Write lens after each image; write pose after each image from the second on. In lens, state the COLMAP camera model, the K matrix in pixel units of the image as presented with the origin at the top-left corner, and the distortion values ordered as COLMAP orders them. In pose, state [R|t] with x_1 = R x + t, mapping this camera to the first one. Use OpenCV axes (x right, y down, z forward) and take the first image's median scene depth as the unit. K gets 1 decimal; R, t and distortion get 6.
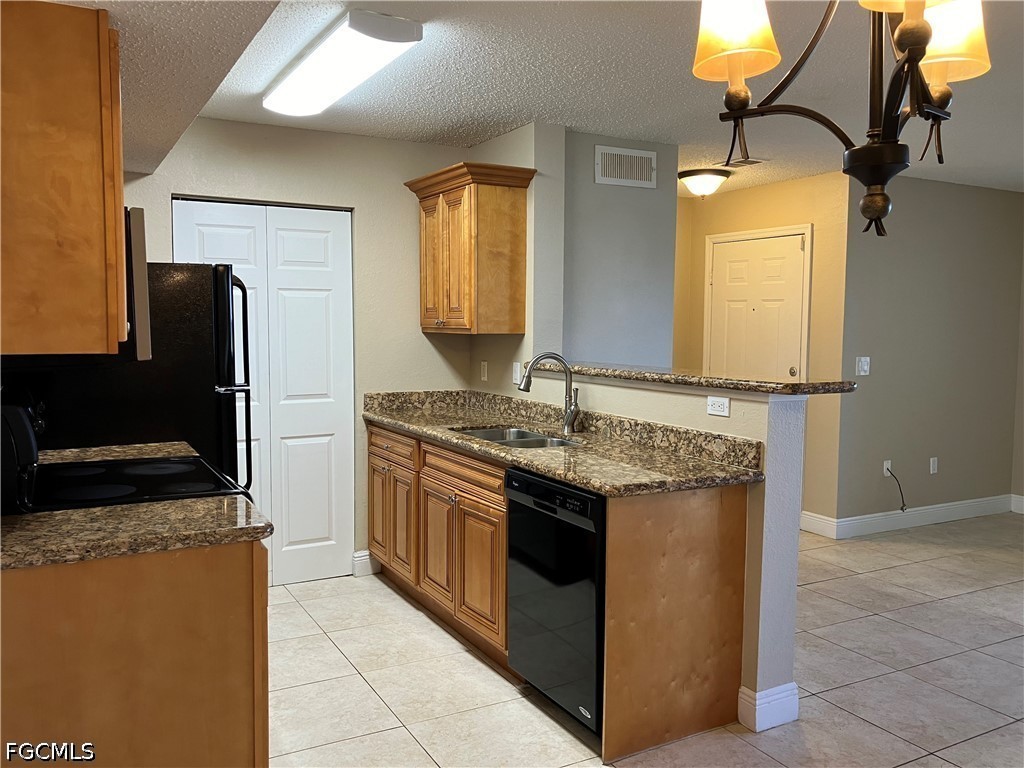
lens RADIAL K [[841.4, 0, 515.2], [0, 841.4, 379.2], [0, 0, 1]] dist [0.039341, -0.045959]
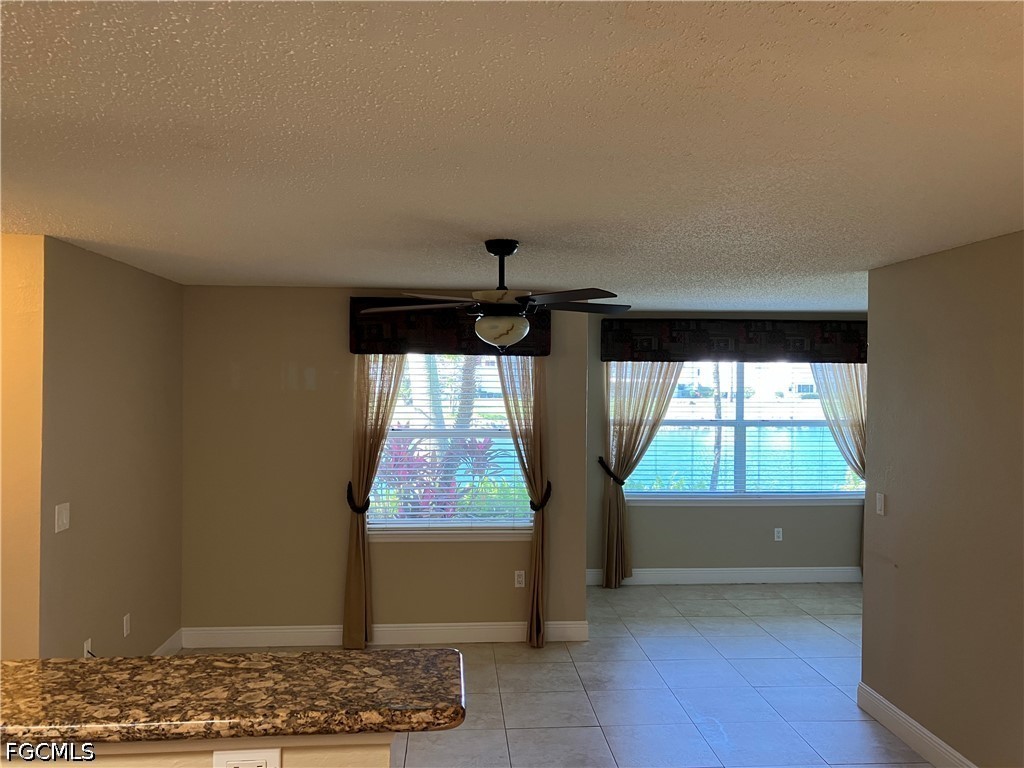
lens RADIAL K [[841.4, 0, 515.2], [0, 841.4, 379.2], [0, 0, 1]] dist [0.039341, -0.045959]
pose [[0.419462, -0.004060, 0.907764, -0.111696], [0.062144, 0.997772, -0.024253, -0.152459], [-0.905643, 0.066585, 0.418780, 0.626468]]
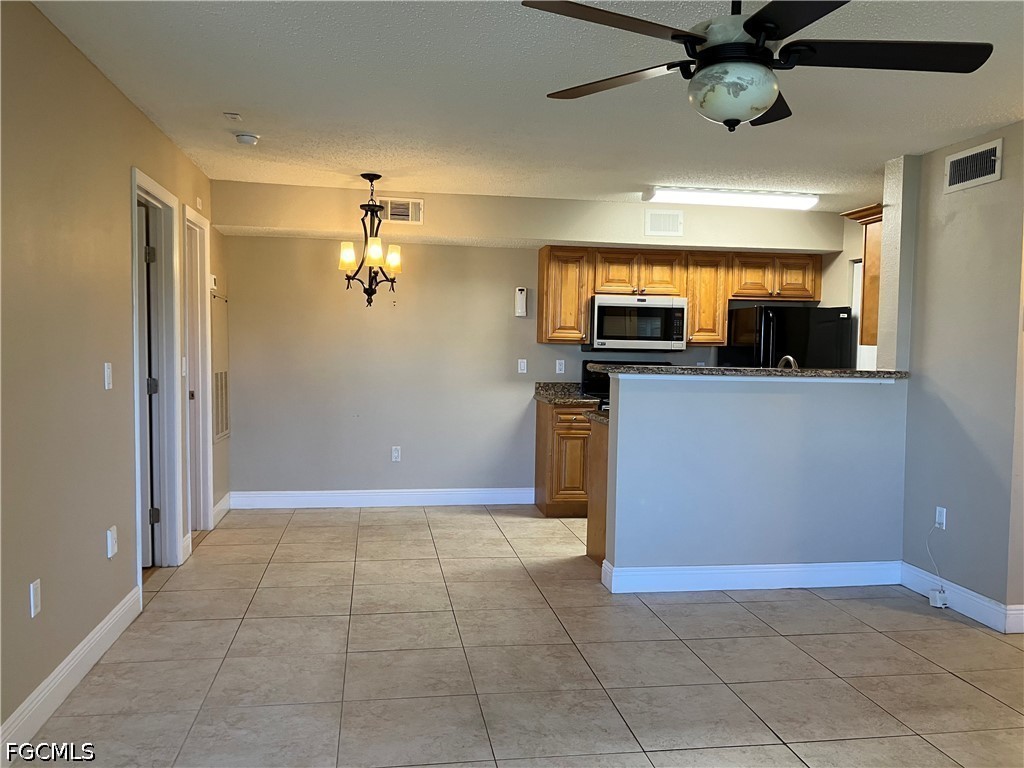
lens RADIAL K [[842.9, 0, 512.0], [0, 842.9, 384.0], [0, 0, 1]] dist [0.043126, -0.074197]
pose [[-0.337485, 0.030584, -0.940834, 1.662585], [-0.090657, 0.993770, 0.064824, -0.038477], [0.936955, 0.107170, -0.332610, 1.209269]]
